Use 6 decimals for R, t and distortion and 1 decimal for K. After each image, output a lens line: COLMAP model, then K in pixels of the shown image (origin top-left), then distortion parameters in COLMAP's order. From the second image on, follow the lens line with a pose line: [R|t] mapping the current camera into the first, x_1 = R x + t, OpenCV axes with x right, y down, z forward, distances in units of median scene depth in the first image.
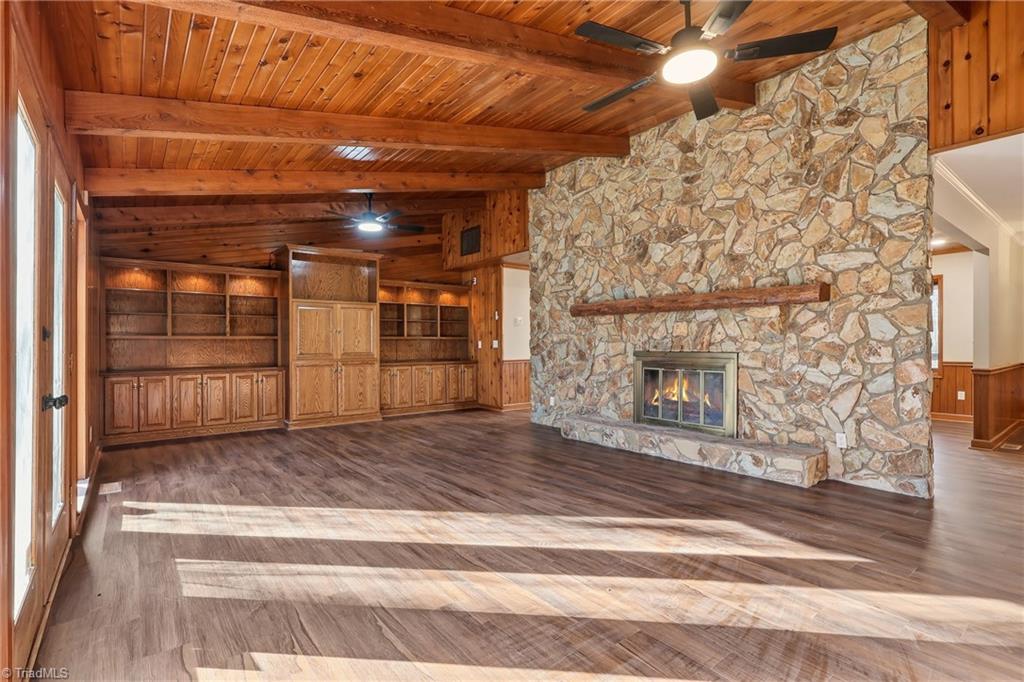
lens RADIAL K [[480.6, 0, 507.9], [0, 480.6, 343.7], [0, 0, 1]] dist [0.002915, 0.001186]
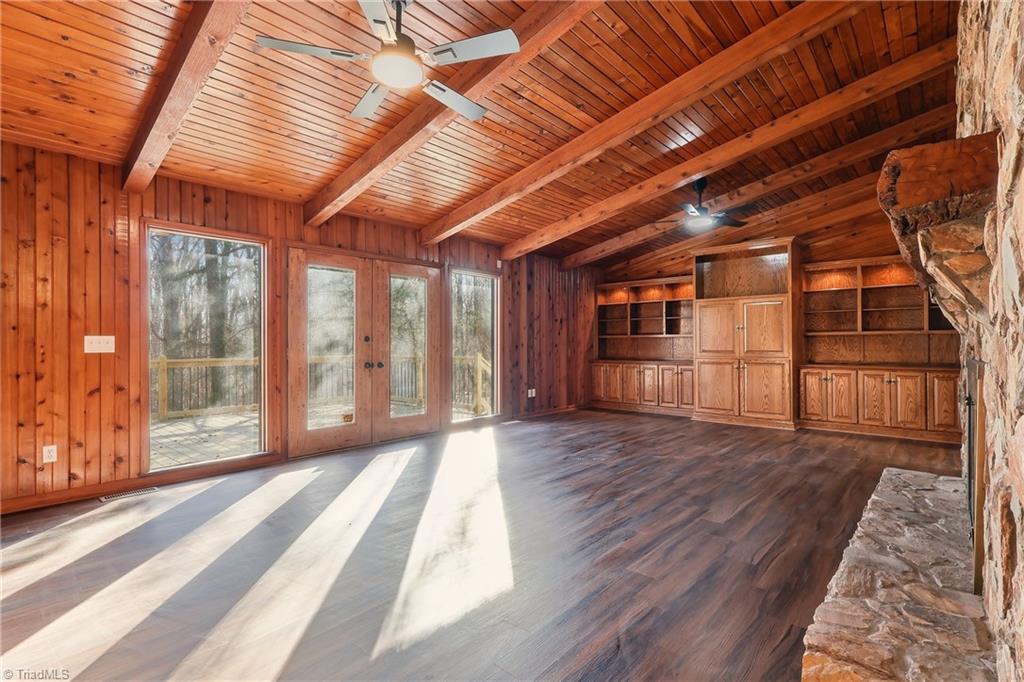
lens RADIAL K [[480.6, 0, 510.8], [0, 480.6, 338.7], [0, 0, 1]] dist [0.002915, 0.001186]
pose [[0.169995, -0.002971, -0.985441, 0.720594], [0.004254, 0.999988, -0.002282, -0.005546], [0.985436, -0.003804, 0.170005, 0.526727]]
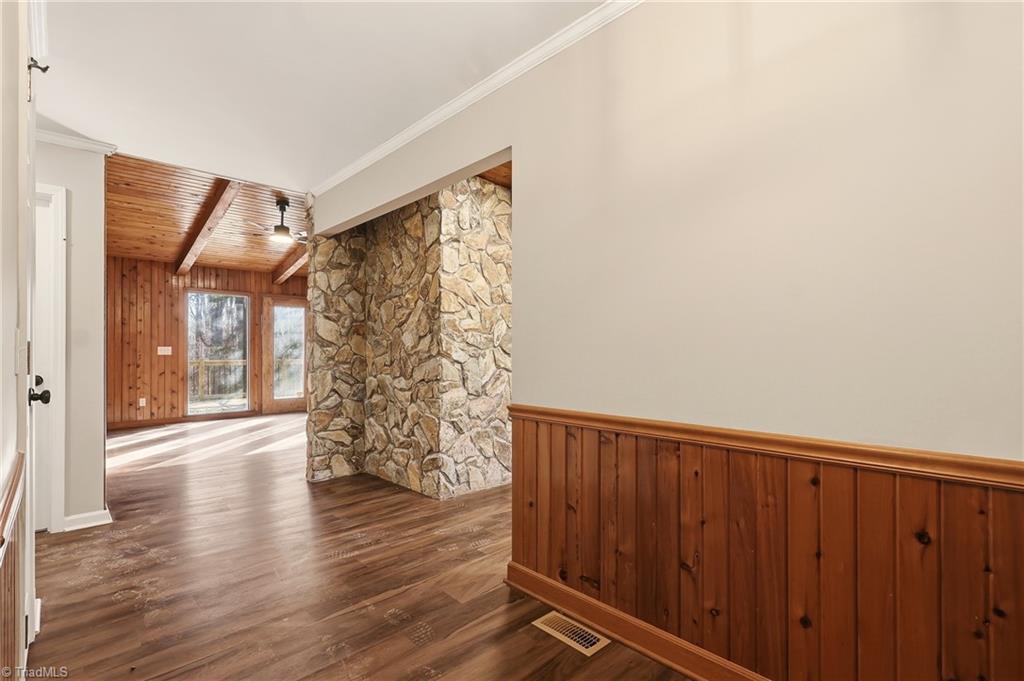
lens RADIAL K [[480.6, 0, 511.0], [0, 480.6, 345.7], [0, 0, 1]] dist [0.002915, 0.001186]
pose [[0.100887, 0.002982, -0.994893, 1.670475], [-0.002523, 0.999993, 0.002742, -0.028088], [0.994895, 0.002233, 0.100894, 1.056386]]
